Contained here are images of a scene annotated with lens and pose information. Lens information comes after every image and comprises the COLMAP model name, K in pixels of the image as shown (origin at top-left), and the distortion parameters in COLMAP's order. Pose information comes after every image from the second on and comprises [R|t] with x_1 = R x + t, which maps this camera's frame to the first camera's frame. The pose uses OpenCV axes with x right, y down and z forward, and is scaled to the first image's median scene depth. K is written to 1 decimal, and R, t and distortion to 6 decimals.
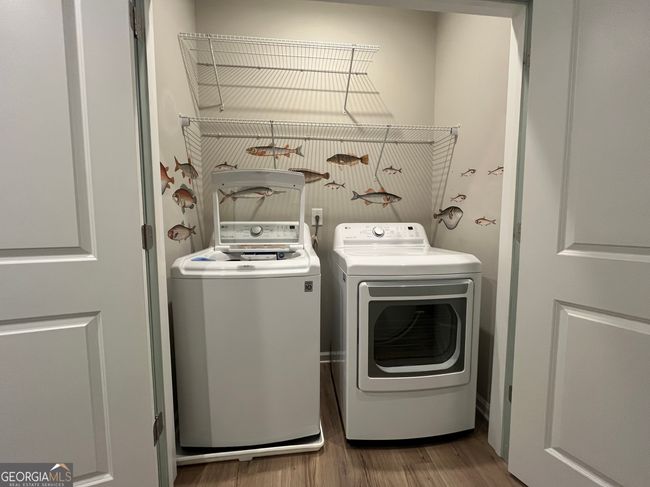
lens RADIAL K [[263.2, 0, 325.8], [0, 263.2, 242.1], [0, 0, 1]] dist [-0.000460, -0.000350]
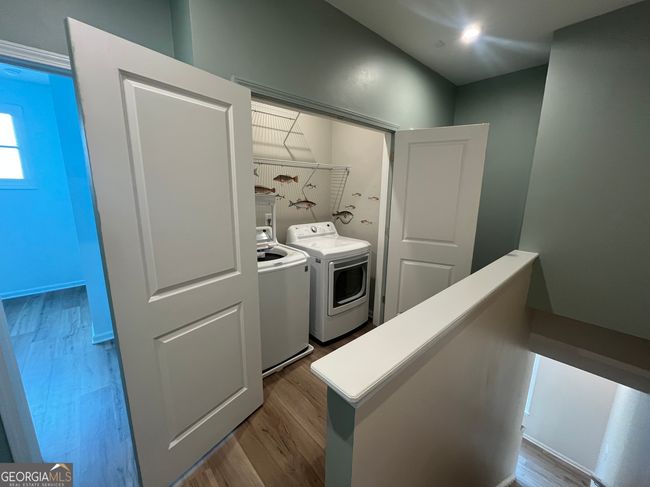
lens RADIAL K [[263.2, 0, 325.8], [0, 263.2, 242.1], [0, 0, 1]] dist [-0.000460, -0.000350]
pose [[0.808888, -0.104479, 0.578606, -0.686269], [0.029947, 0.990129, 0.136922, -0.179793], [-0.587200, -0.093427, 0.804032, -0.363650]]
